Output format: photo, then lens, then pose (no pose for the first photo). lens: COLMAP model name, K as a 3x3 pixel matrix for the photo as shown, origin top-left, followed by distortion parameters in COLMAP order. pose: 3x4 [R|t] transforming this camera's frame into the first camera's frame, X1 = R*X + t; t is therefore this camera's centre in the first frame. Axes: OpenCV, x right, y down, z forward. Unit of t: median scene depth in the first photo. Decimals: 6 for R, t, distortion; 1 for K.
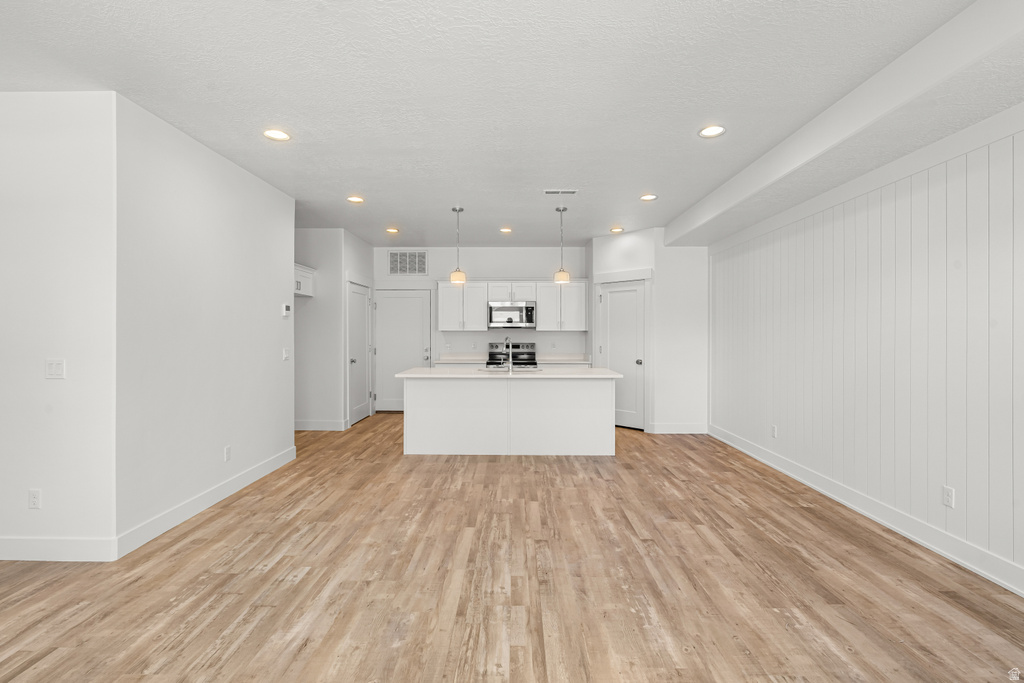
lens RADIAL K [[468.5, 0, 506.2], [0, 468.5, 334.4], [0, 0, 1]] dist [-0.002502, 0.000148]
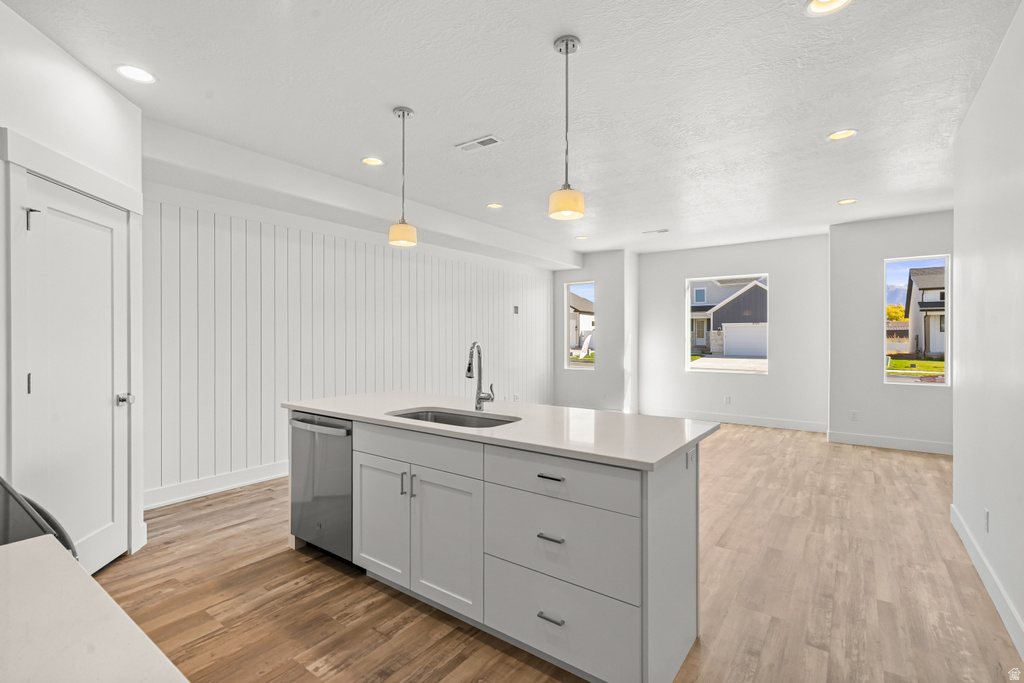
lens RADIAL K [[468.5, 0, 511.6], [0, 468.5, 341.8], [0, 0, 1]] dist [-0.002502, 0.000148]
pose [[-0.816842, -0.007959, 0.576806, -0.440838], [-0.002205, 0.999941, 0.010675, 0.001185], [-0.576857, 0.007448, -0.816811, 1.970919]]
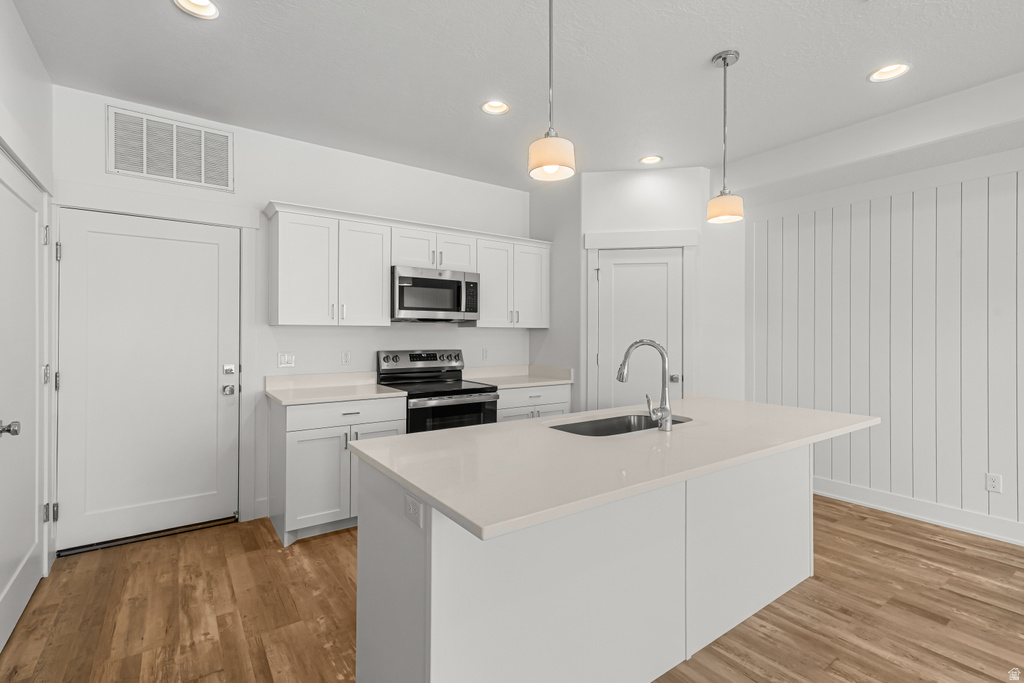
lens RADIAL K [[468.5, 0, 508.7], [0, 468.5, 335.2], [0, 0, 1]] dist [-0.002502, 0.000148]
pose [[0.802787, 0.000428, 0.596266, -0.457437], [-0.001759, 0.999997, 0.001650, 0.000780], [-0.596264, -0.002373, 0.802785, 1.078684]]
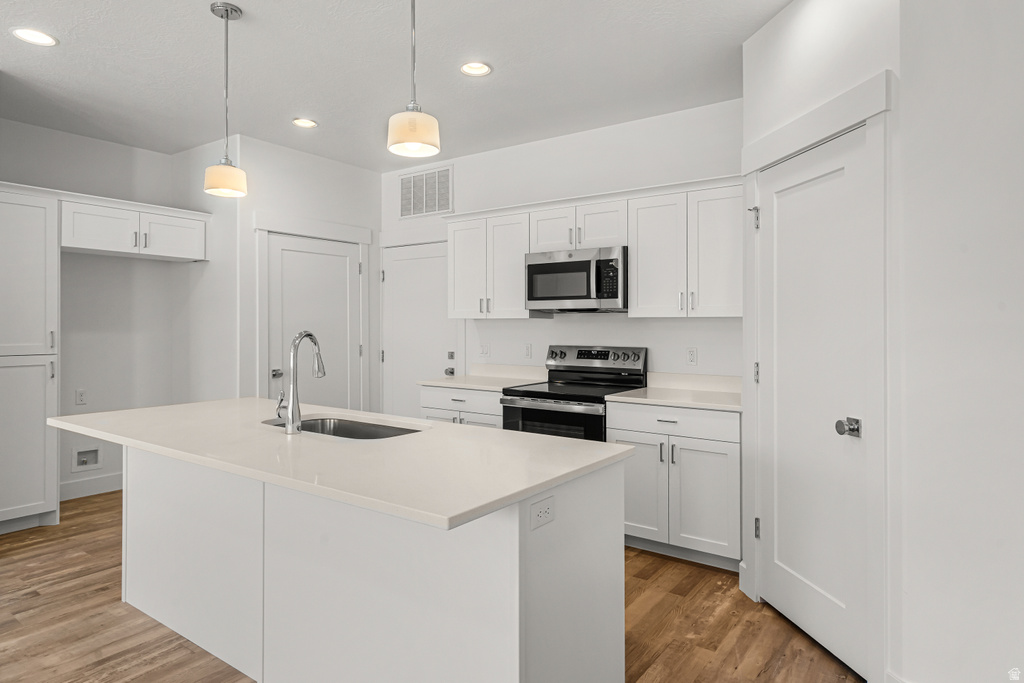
lens RADIAL K [[592.0, 0, 508.0], [0, 592.0, 325.9], [0, 0, 1]] dist [0.029222, -0.002666]
pose [[0.822188, 0.002116, -0.569213, 0.538574], [-0.004847, 0.999983, -0.003284, 0.002770], [0.569196, 0.005459, 0.822184, 1.031965]]
